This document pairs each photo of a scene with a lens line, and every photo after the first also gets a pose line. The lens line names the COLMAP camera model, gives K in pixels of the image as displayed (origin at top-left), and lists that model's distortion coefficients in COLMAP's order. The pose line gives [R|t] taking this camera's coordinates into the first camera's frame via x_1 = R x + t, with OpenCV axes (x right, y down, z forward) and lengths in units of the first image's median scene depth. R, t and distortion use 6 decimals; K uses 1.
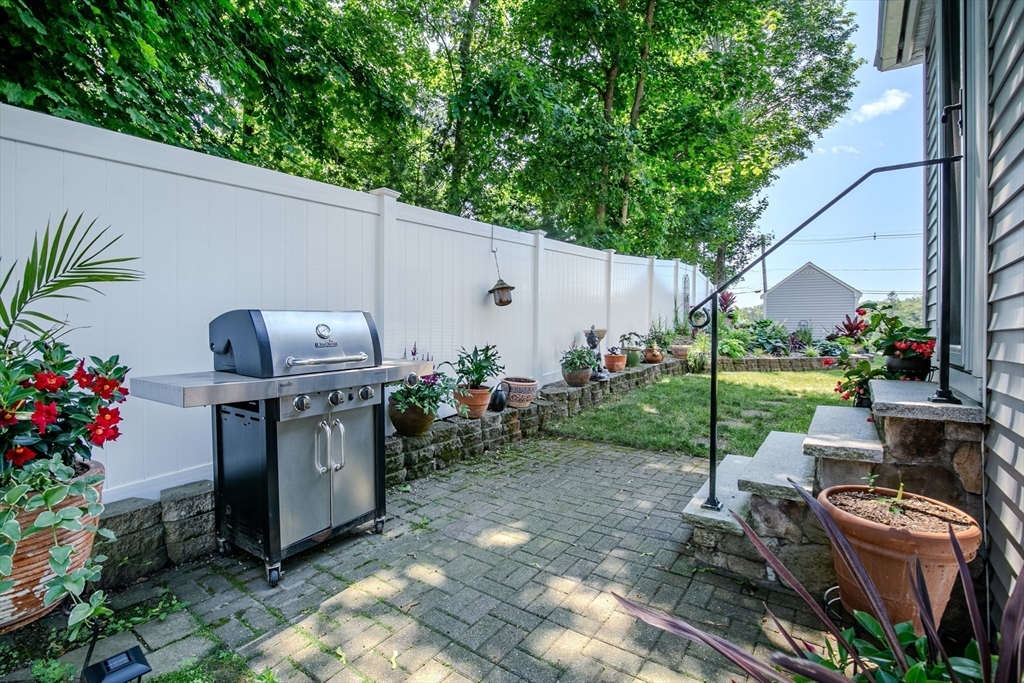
lens RADIAL K [[473.3, 0, 513.6], [0, 473.3, 341.1], [0, 0, 1]] dist [0.001560, 0.000162]
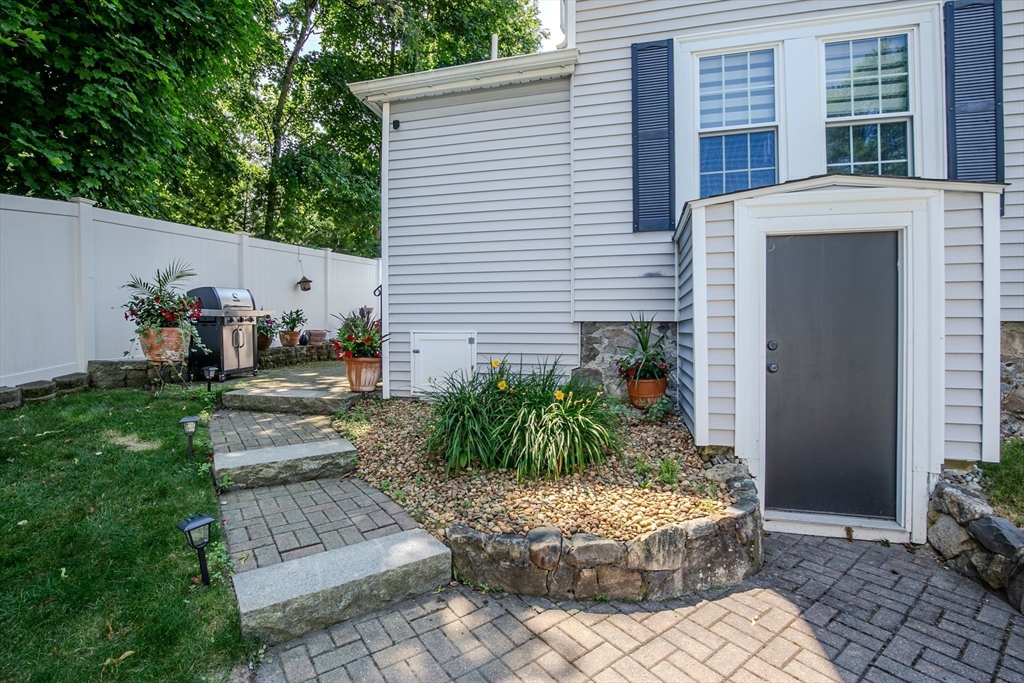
lens RADIAL K [[473.3, 0, 514.0], [0, 473.3, 333.1], [0, 0, 1]] dist [0.001560, 0.000162]
pose [[0.924735, -0.018045, 0.380183, 0.028348], [0.019850, 0.999803, -0.000825, 0.123512], [-0.380093, 0.008310, 0.924911, -1.192152]]
